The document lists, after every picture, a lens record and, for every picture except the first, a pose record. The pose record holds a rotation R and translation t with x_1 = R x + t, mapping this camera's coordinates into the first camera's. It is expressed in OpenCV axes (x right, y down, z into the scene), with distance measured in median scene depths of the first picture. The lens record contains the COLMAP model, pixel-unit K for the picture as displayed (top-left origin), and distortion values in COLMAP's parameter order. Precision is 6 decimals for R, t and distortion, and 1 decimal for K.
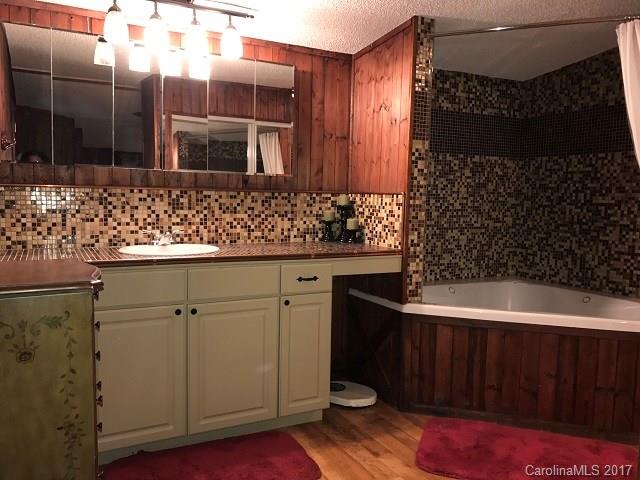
lens RADIAL K [[520.4, 0, 320.0], [0, 520.4, 240.0], [0, 0, 1]] dist [0.042047, -0.072849]
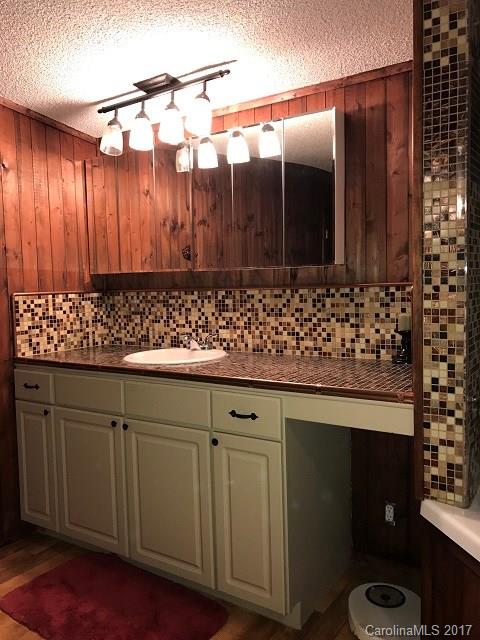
lens RADIAL K [[520.4, 0, 240.0], [0, 520.4, 320.0], [0, 0, 1]] dist [0.042047, -0.072849]
pose [[0.482623, 0.030316, -0.875303, 0.523722], [-0.033195, 0.999316, 0.016308, -0.058460], [0.875199, 0.021185, 0.483299, 0.576780]]
